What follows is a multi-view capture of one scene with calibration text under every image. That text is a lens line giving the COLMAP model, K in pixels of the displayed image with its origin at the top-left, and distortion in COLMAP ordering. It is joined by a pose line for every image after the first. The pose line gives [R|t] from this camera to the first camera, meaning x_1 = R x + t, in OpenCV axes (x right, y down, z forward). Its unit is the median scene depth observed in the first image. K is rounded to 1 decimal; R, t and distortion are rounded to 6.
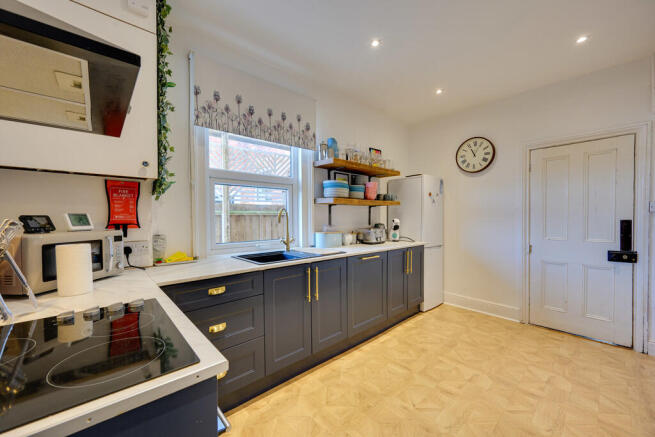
lens RADIAL K [[256.7, 0, 327.7], [0, 256.7, 220.1], [0, 0, 1]] dist [-0.000500, 0.000054]
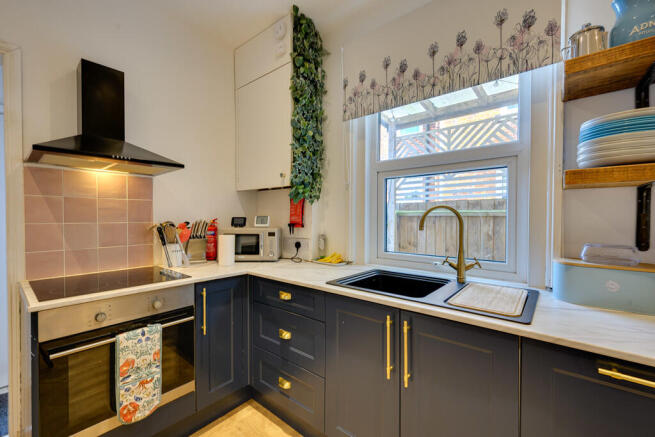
lens RADIAL K [[275.0, 0, 328.4], [0, 275.0, 221.9], [0, 0, 1]] dist [-0.005940, -0.000032]
pose [[0.137111, 0.021170, -0.990329, 0.458813], [-0.017211, 0.999672, 0.018986, -0.017721], [0.990406, 0.014442, 0.137430, 0.766468]]
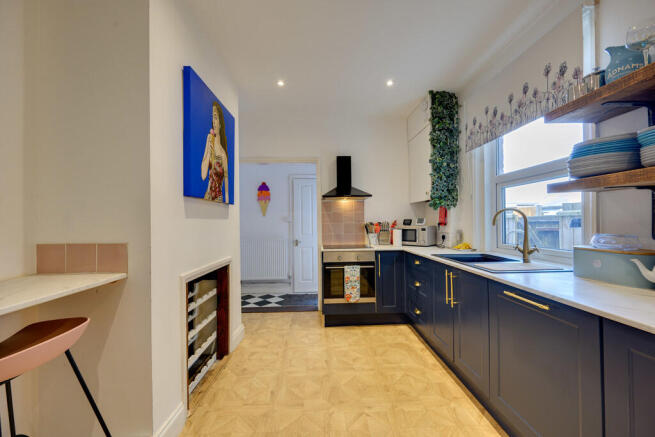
lens RADIAL K [[256.7, 0, 327.7], [0, 256.7, 220.1], [0, 0, 1]] dist [-0.000500, 0.000054]
pose [[-0.645949, 0.004406, -0.763368, 0.966246], [0.003337, 0.999990, 0.002948, -0.012702], [0.763374, -0.000643, -0.645957, 1.250479]]
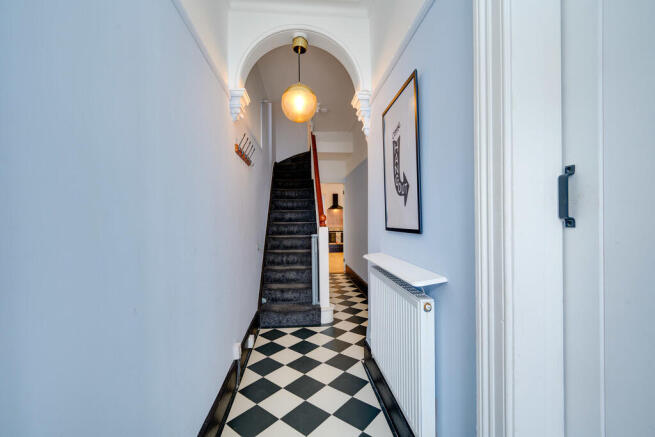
lens RADIAL K [[256.7, 0, 327.7], [0, 256.7, 220.1], [0, 0, 1]] dist [-0.000500, 0.000054]
pose [[-0.586772, 0.008745, -0.809705, 3.567351], [-0.001115, 0.999932, 0.011608, -0.023583], [0.809751, 0.007715, -0.586722, 2.939793]]
